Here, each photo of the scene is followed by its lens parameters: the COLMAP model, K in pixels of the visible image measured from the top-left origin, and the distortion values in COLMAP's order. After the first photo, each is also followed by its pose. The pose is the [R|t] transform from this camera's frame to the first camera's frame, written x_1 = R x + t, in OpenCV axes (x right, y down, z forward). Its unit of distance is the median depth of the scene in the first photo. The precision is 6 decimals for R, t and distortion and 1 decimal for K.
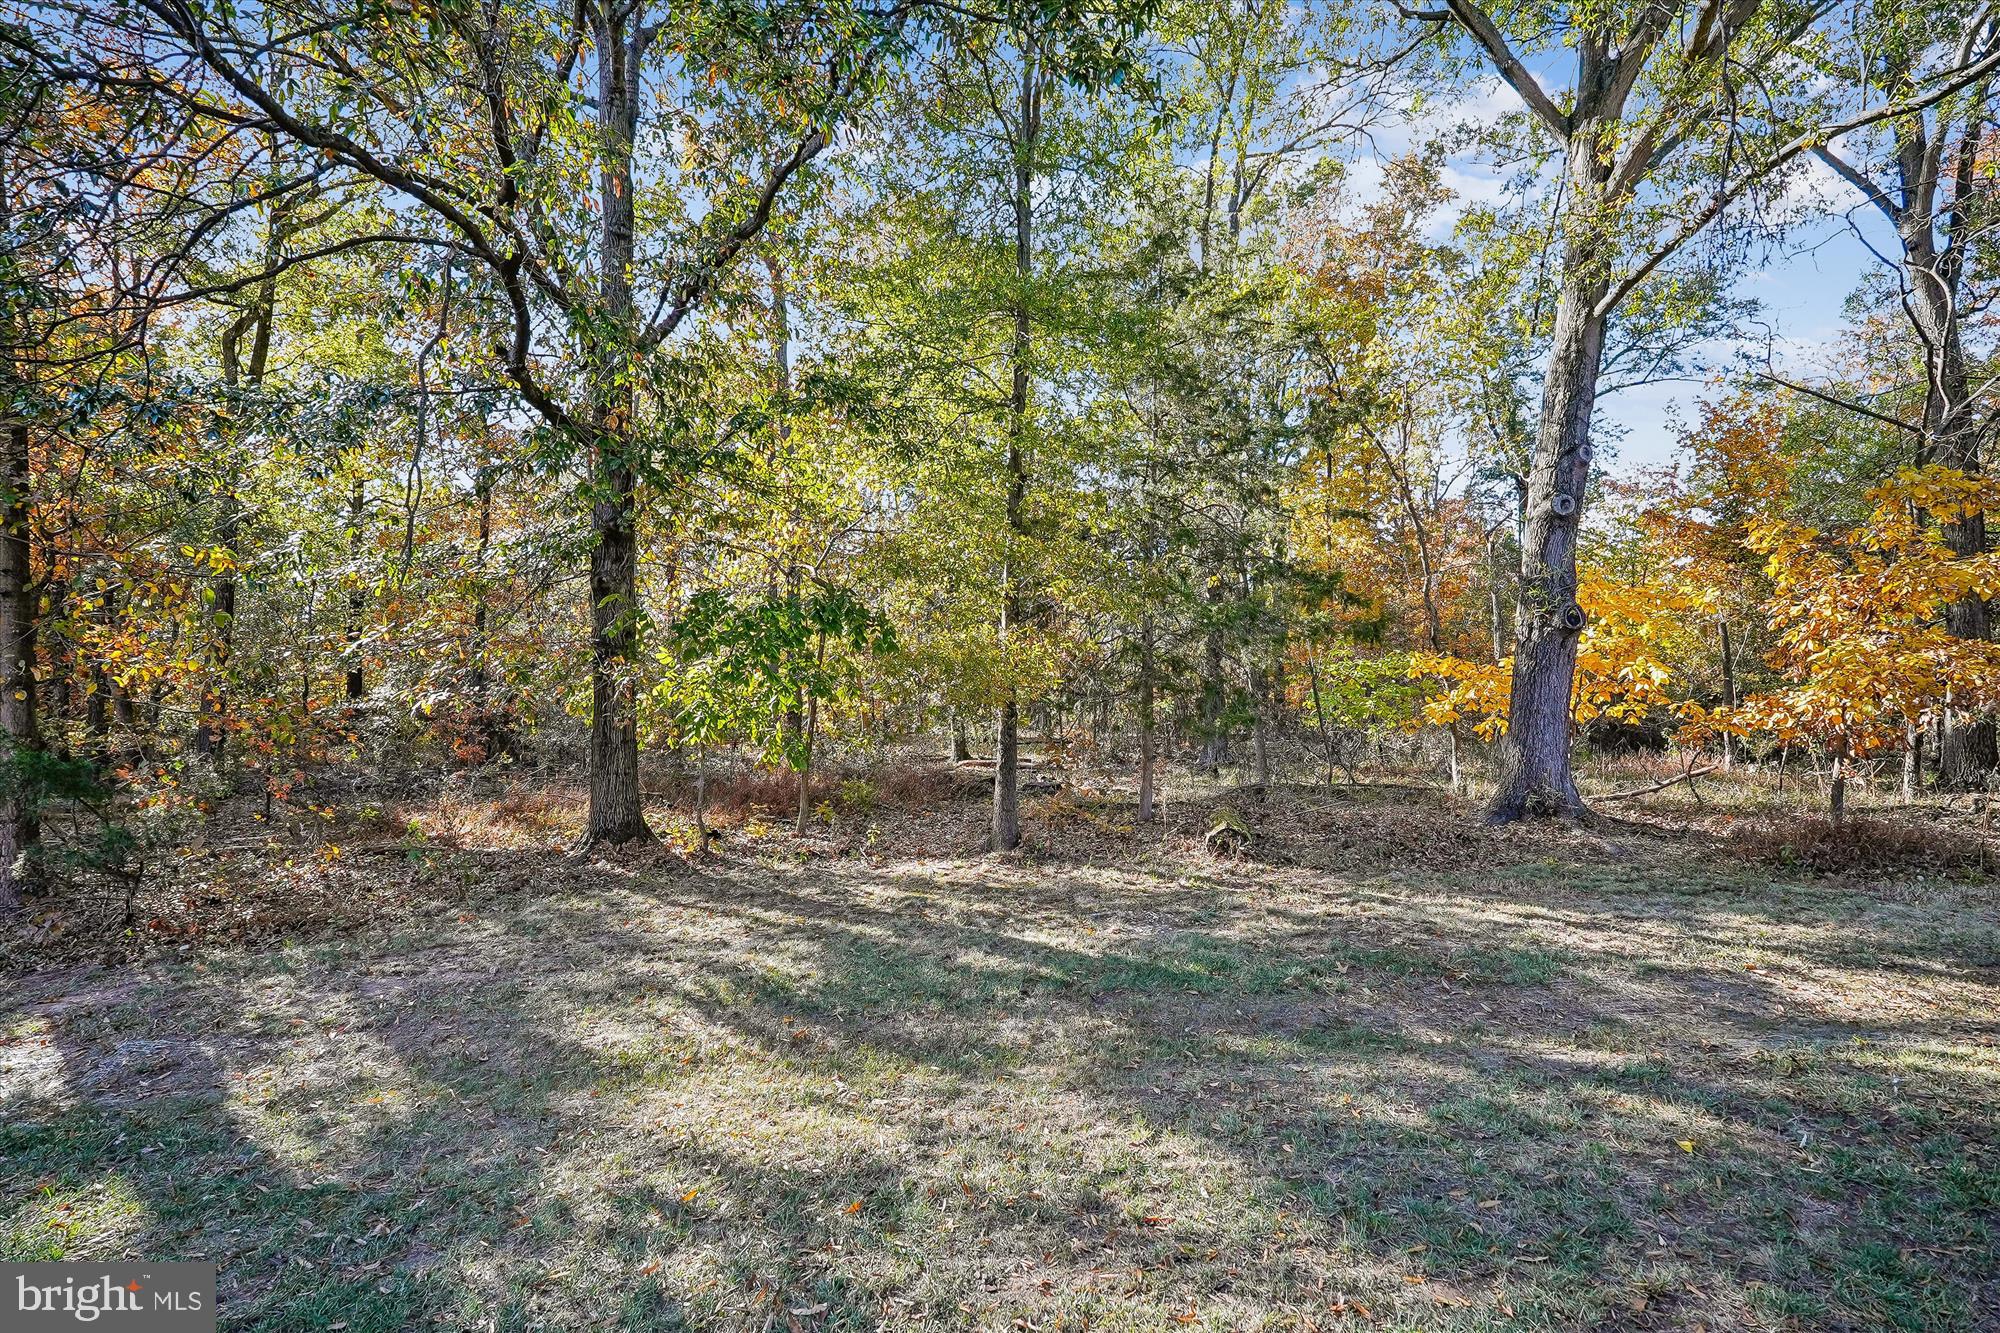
lens RADIAL K [[886.9, 0, 1003.3], [0, 886.9, 663.8], [0, 0, 1]] dist [-0.012481, 0.008006]
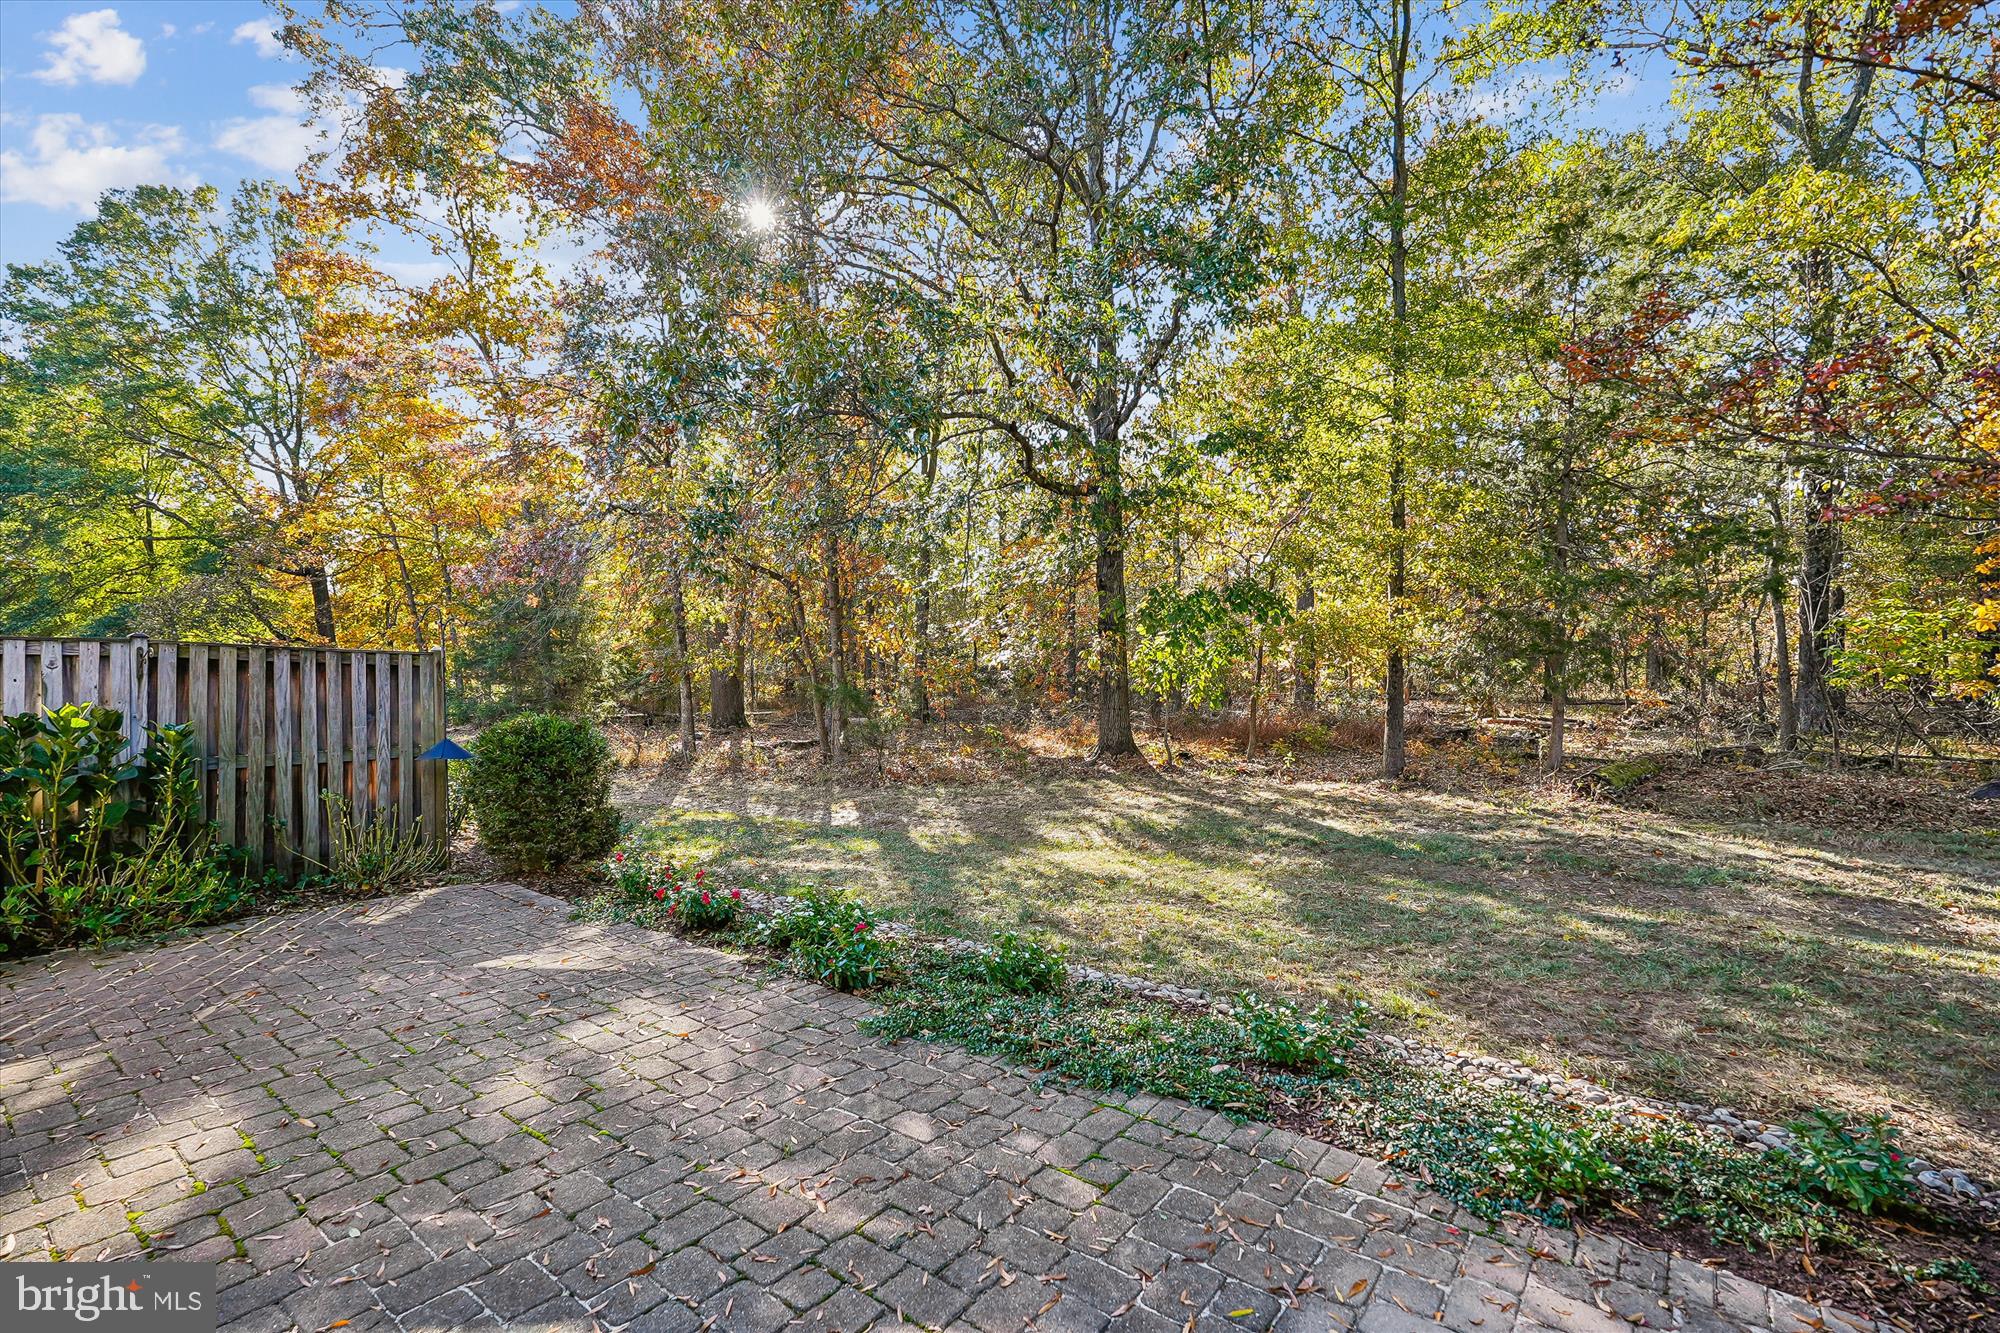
lens RADIAL K [[886.9, 0, 1003.3], [0, 886.9, 663.8], [0, 0, 1]] dist [-0.012481, 0.008006]
pose [[0.796733, 0.001798, -0.604328, 0.354436], [0.026515, 0.998929, 0.037929, -0.014358], [0.603749, -0.046243, 0.795832, -0.332389]]
